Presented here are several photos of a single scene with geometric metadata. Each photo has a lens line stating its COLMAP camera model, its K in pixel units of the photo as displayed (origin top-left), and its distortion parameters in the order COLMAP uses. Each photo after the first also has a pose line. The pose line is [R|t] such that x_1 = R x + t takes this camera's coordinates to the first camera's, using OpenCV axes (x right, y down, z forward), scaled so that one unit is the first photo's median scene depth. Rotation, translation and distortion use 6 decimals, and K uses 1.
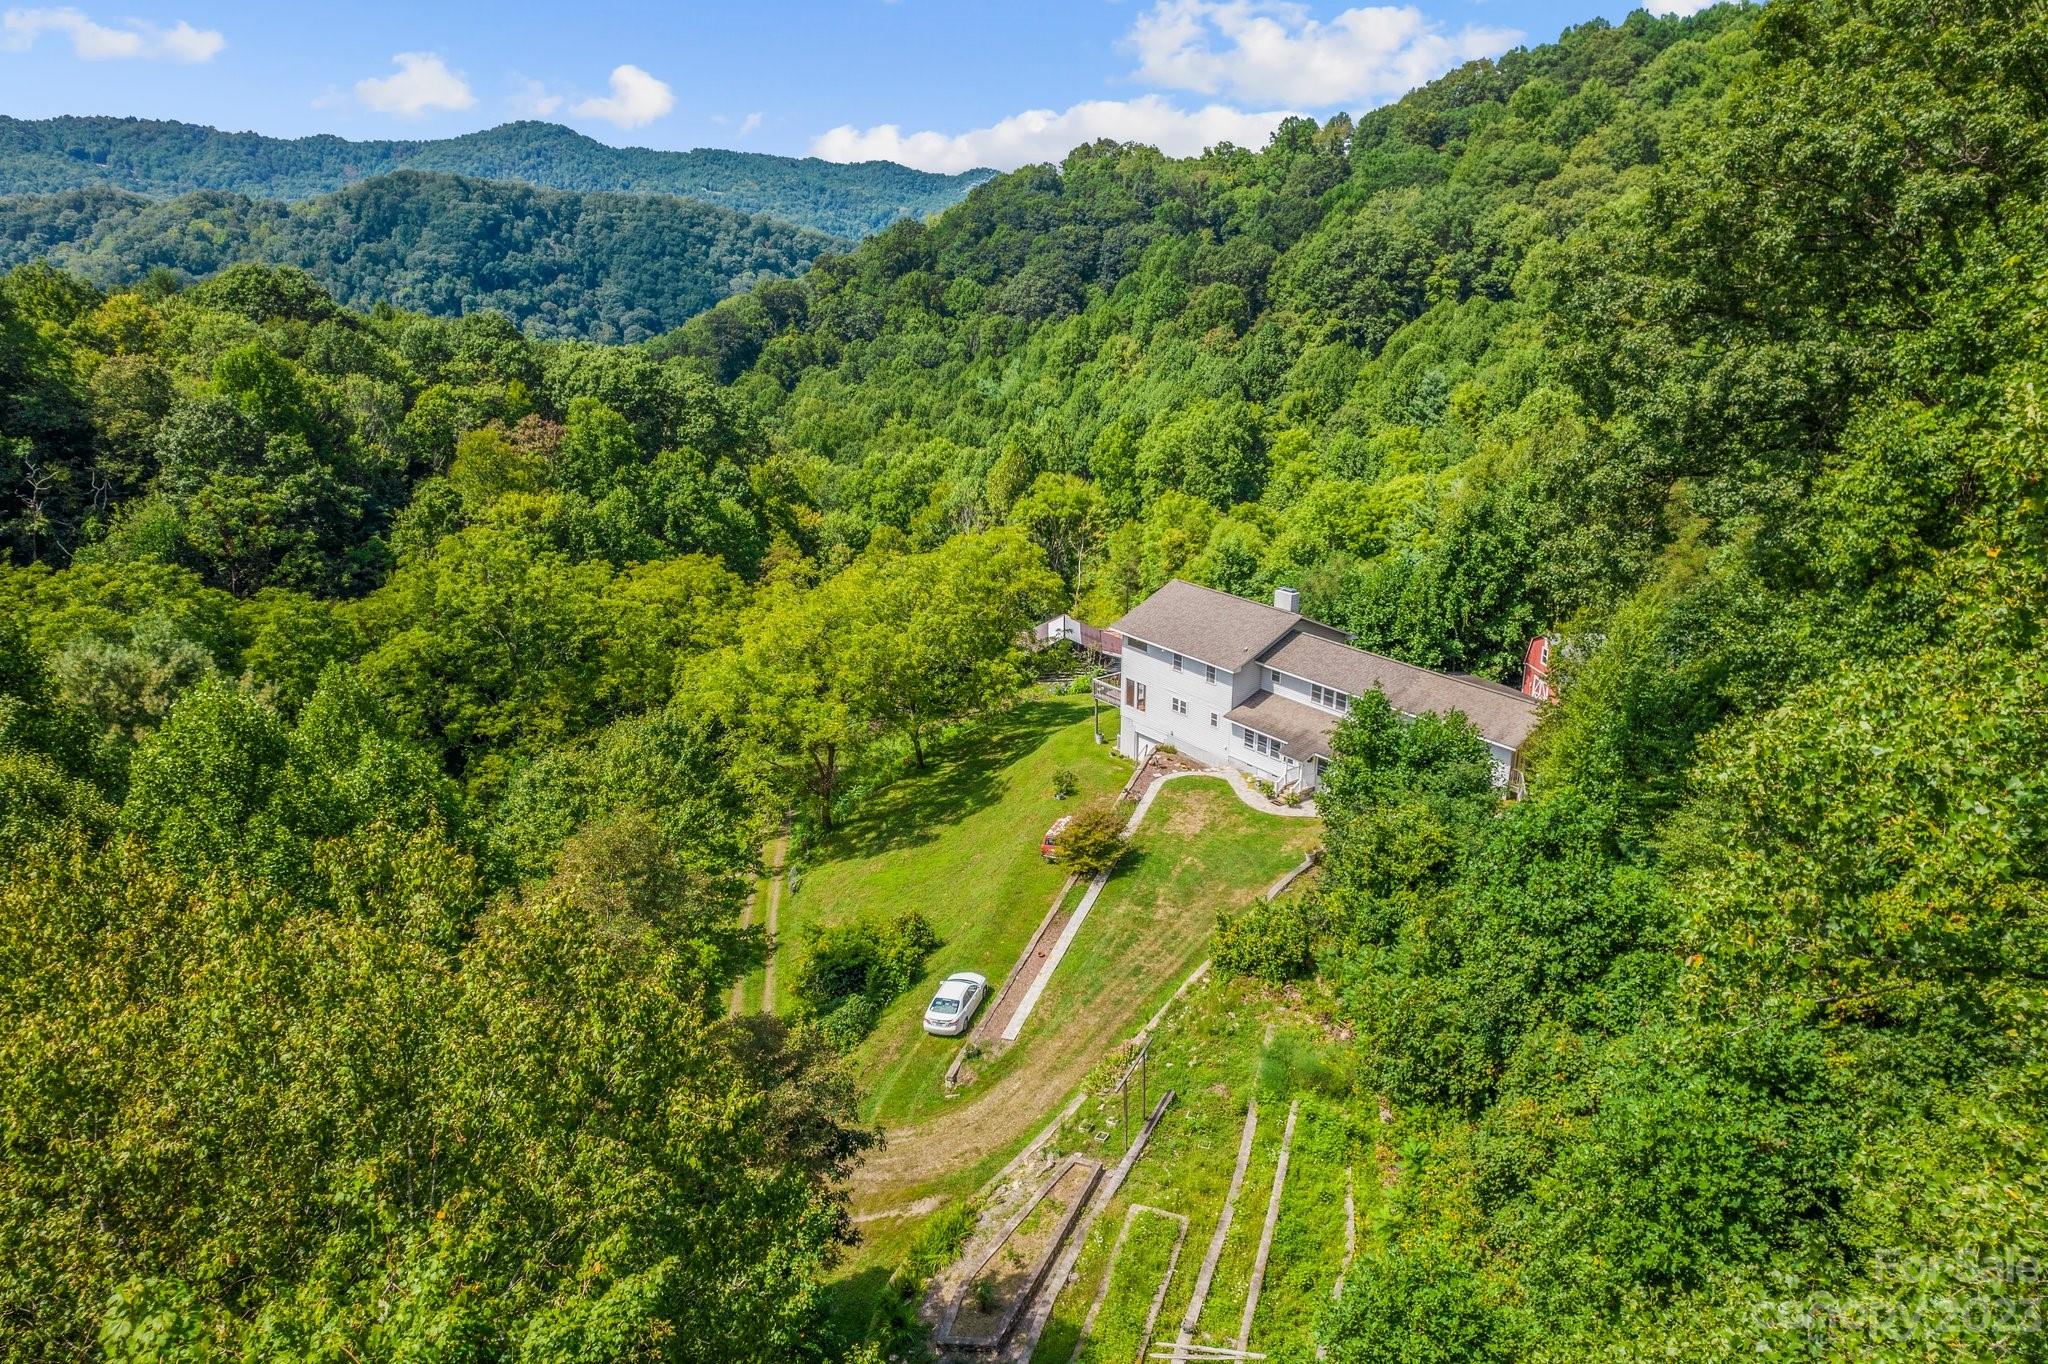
lens RADIAL K [[1312.2, 0, 1024.0], [0, 1312.2, 682.0], [0, 0, 1]] dist [-0.039446, -0.001233]
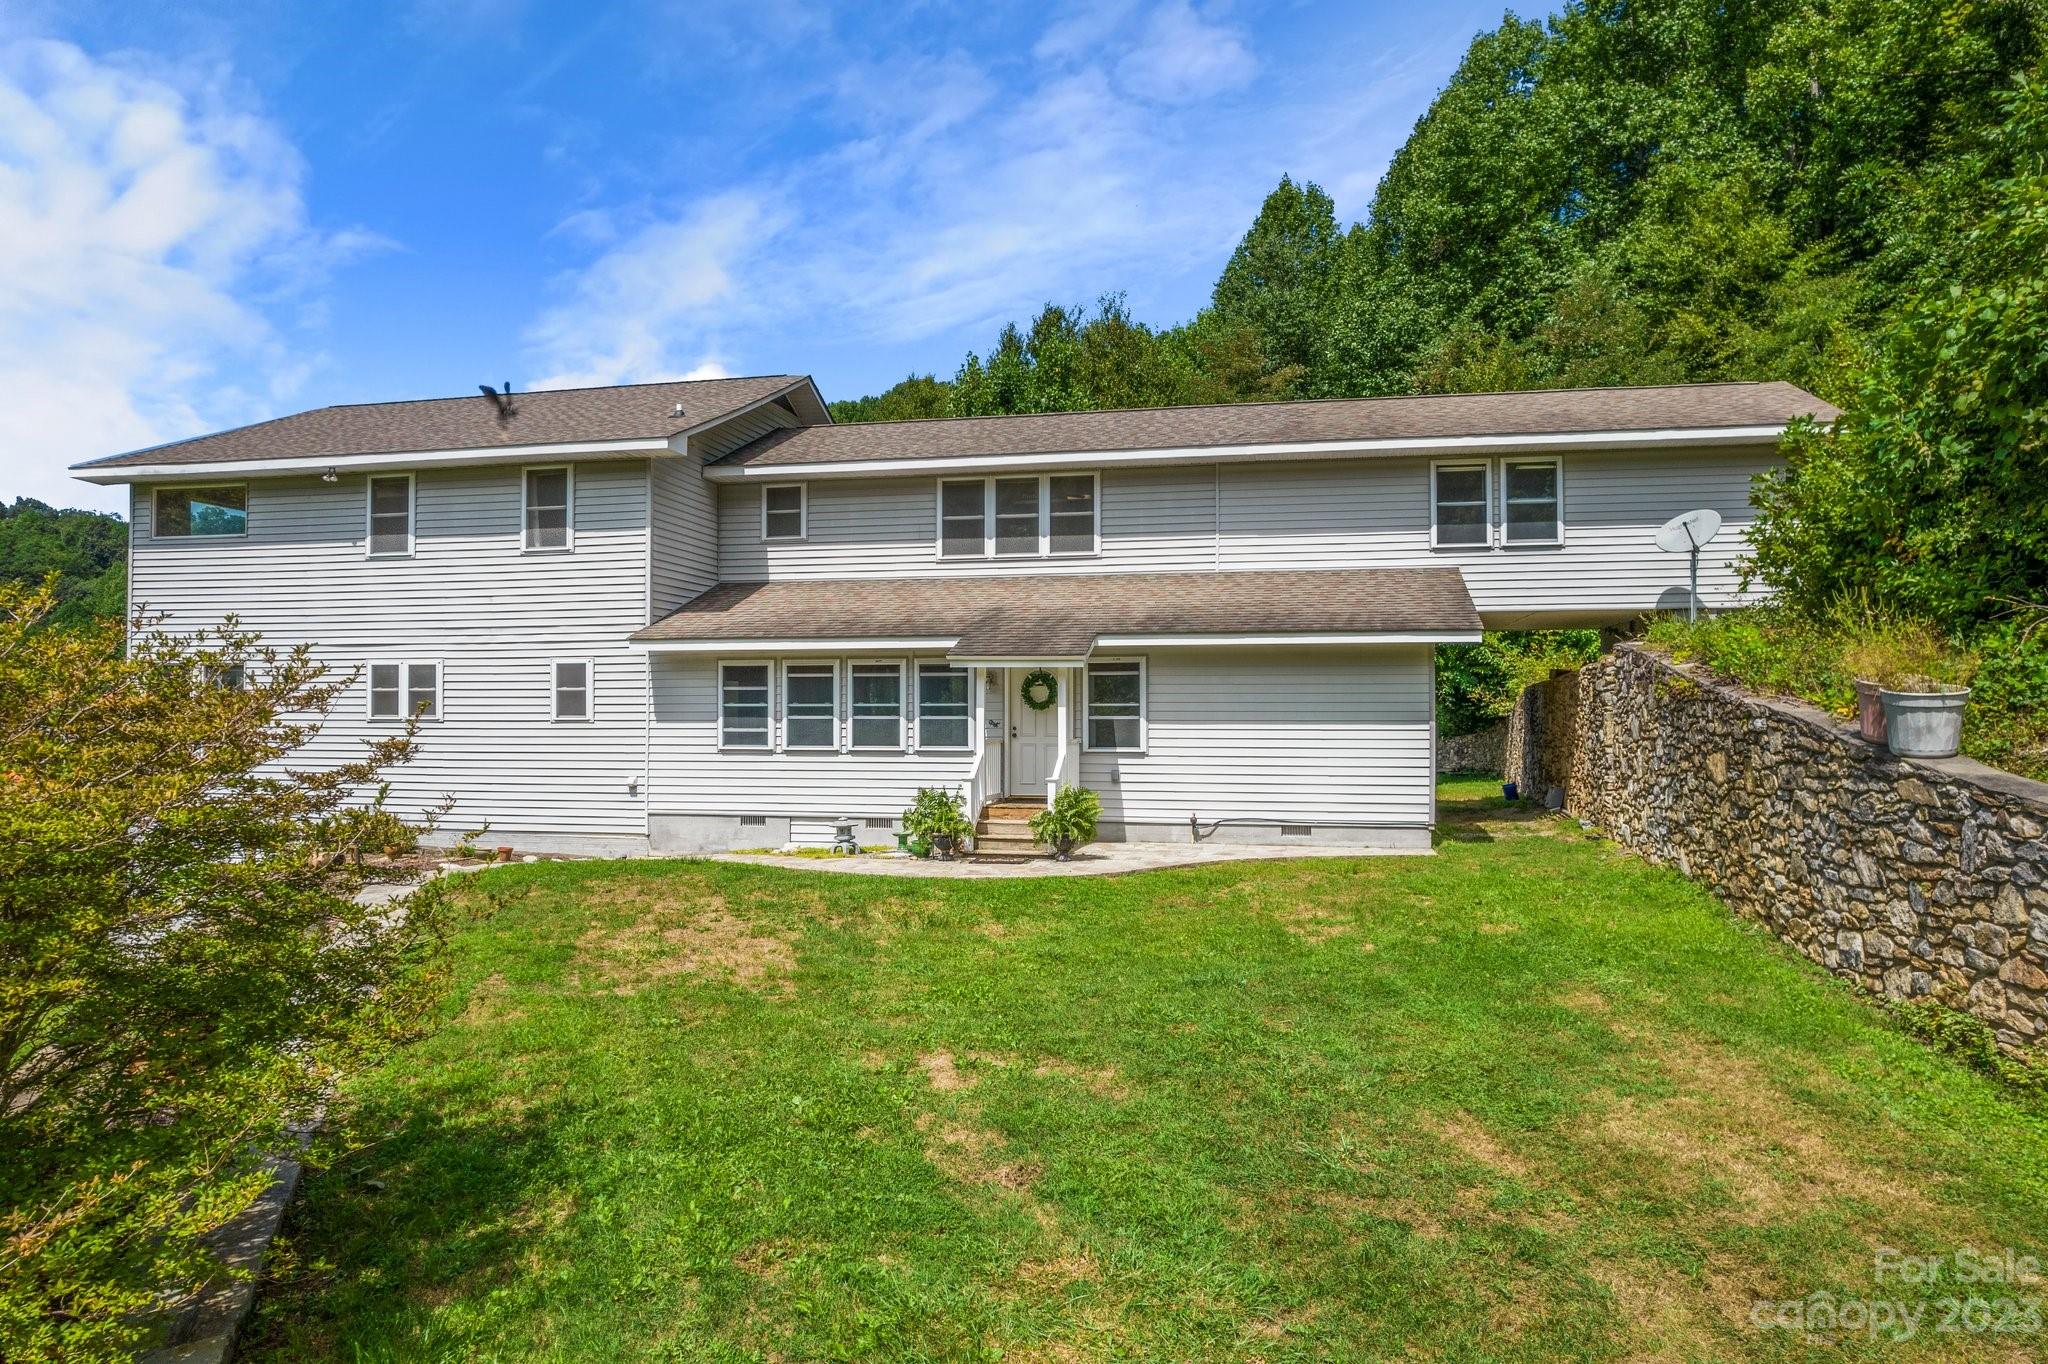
lens RADIAL K [[1308.4, 0, 1024.0], [0, 1308.4, 682.0], [0, 0, 1]] dist [-0.048483, 0.003837]
pose [[0.754625, 0.016982, 0.655936, 0.016216], [0.212004, 0.939737, -0.268231, 0.042473], [-0.620963, 0.341475, 0.705550, 0.281381]]
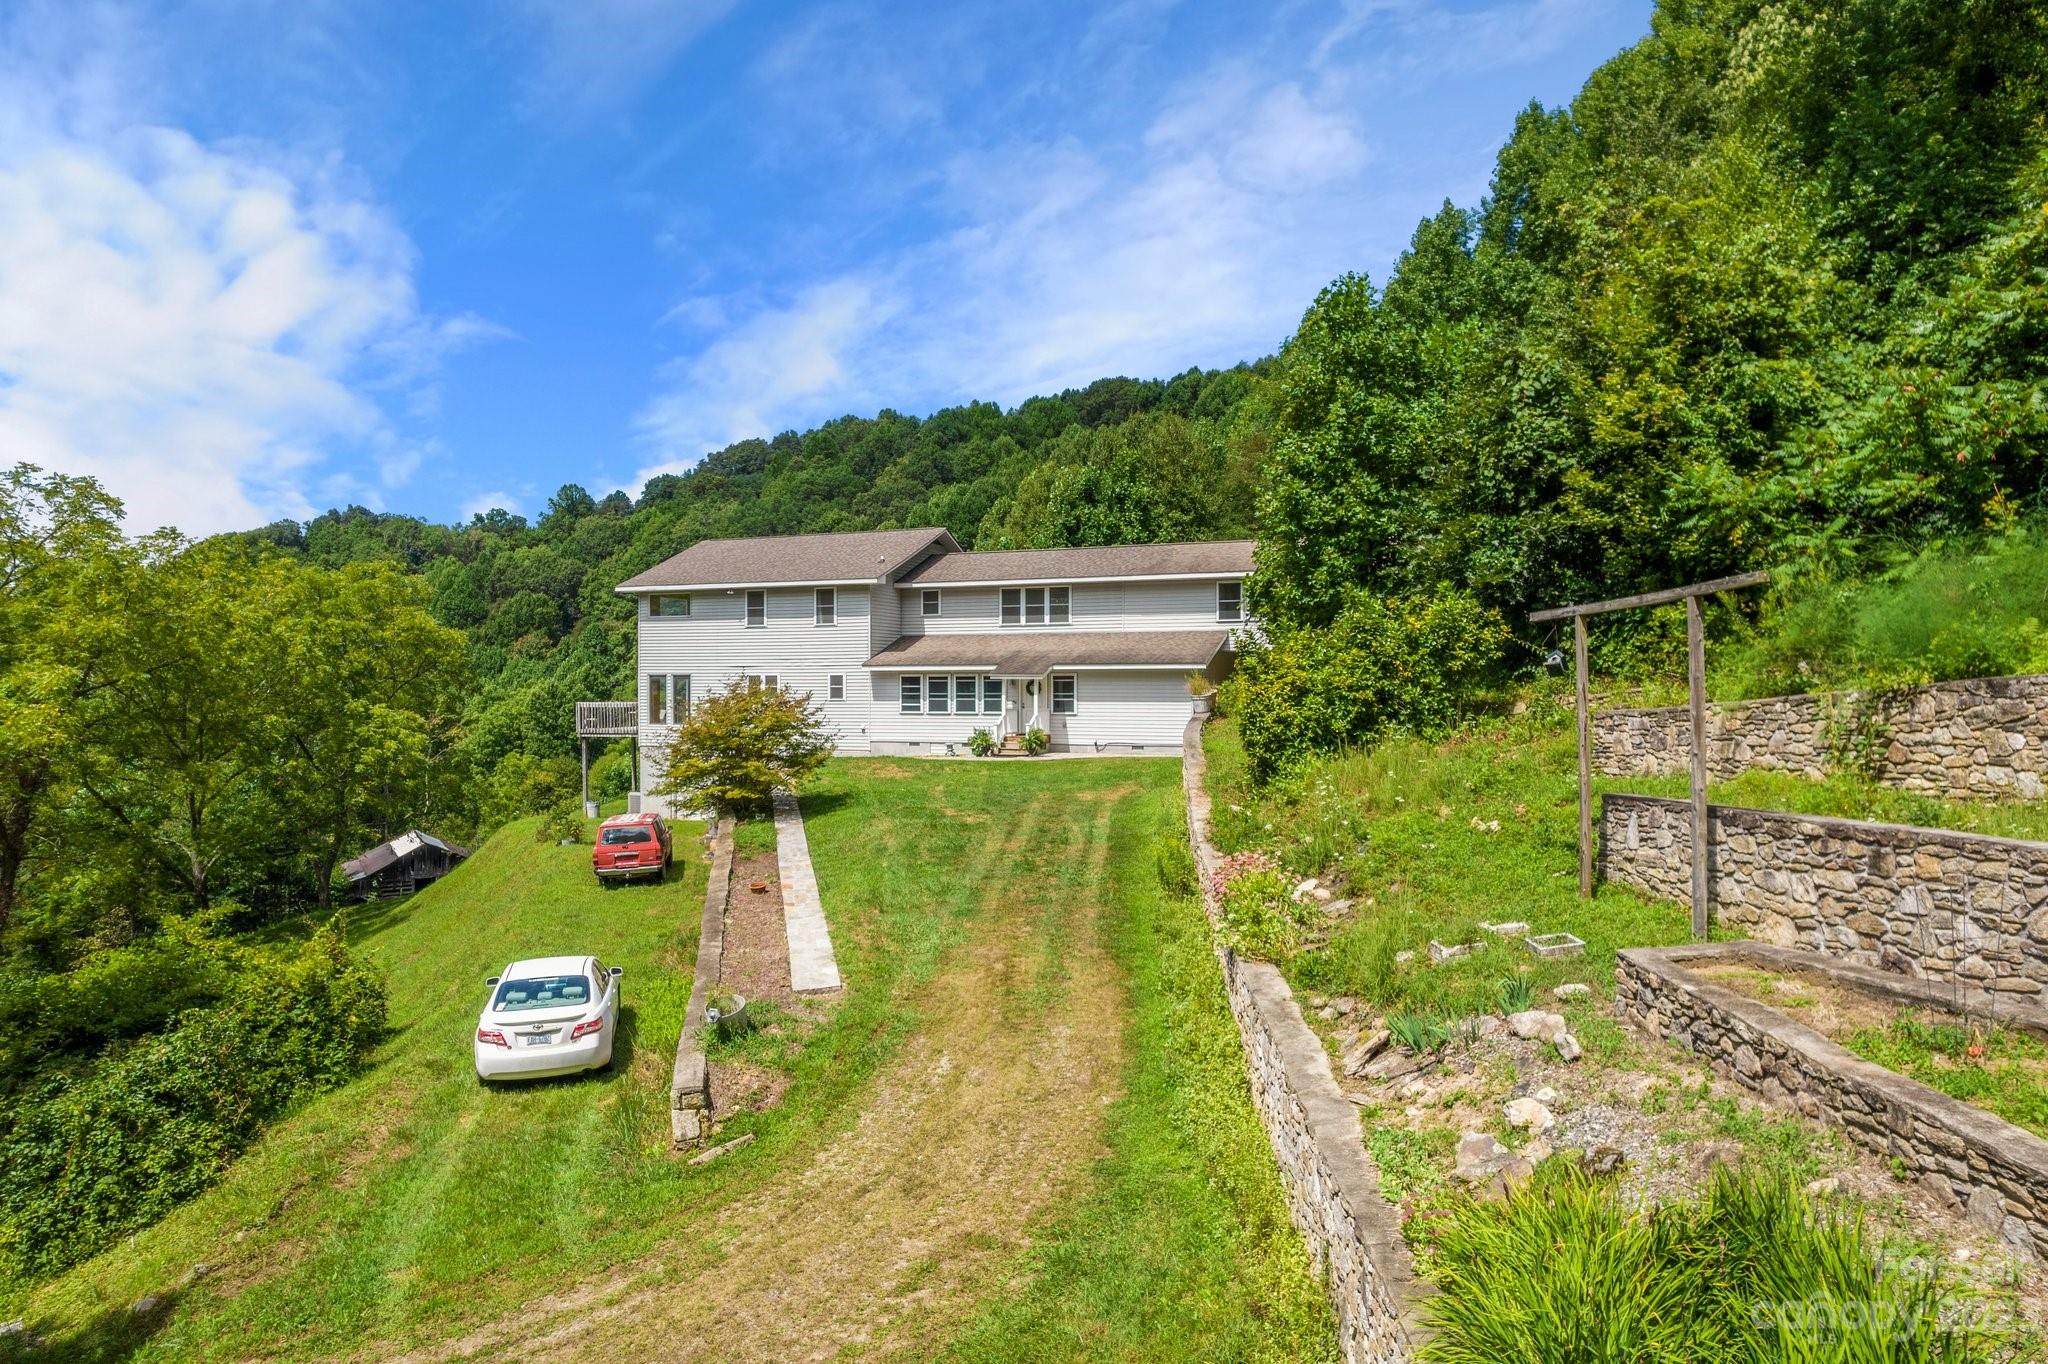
lens RADIAL K [[1312.2, 0, 1024.0], [0, 1312.2, 682.0], [0, 0, 1]] dist [-0.039446, -0.001233]
pose [[0.851773, 0.002636, 0.523905, -0.033534], [0.169908, 0.944550, -0.280992, 0.075913], [-0.495595, 0.328357, 0.804094, 0.179339]]
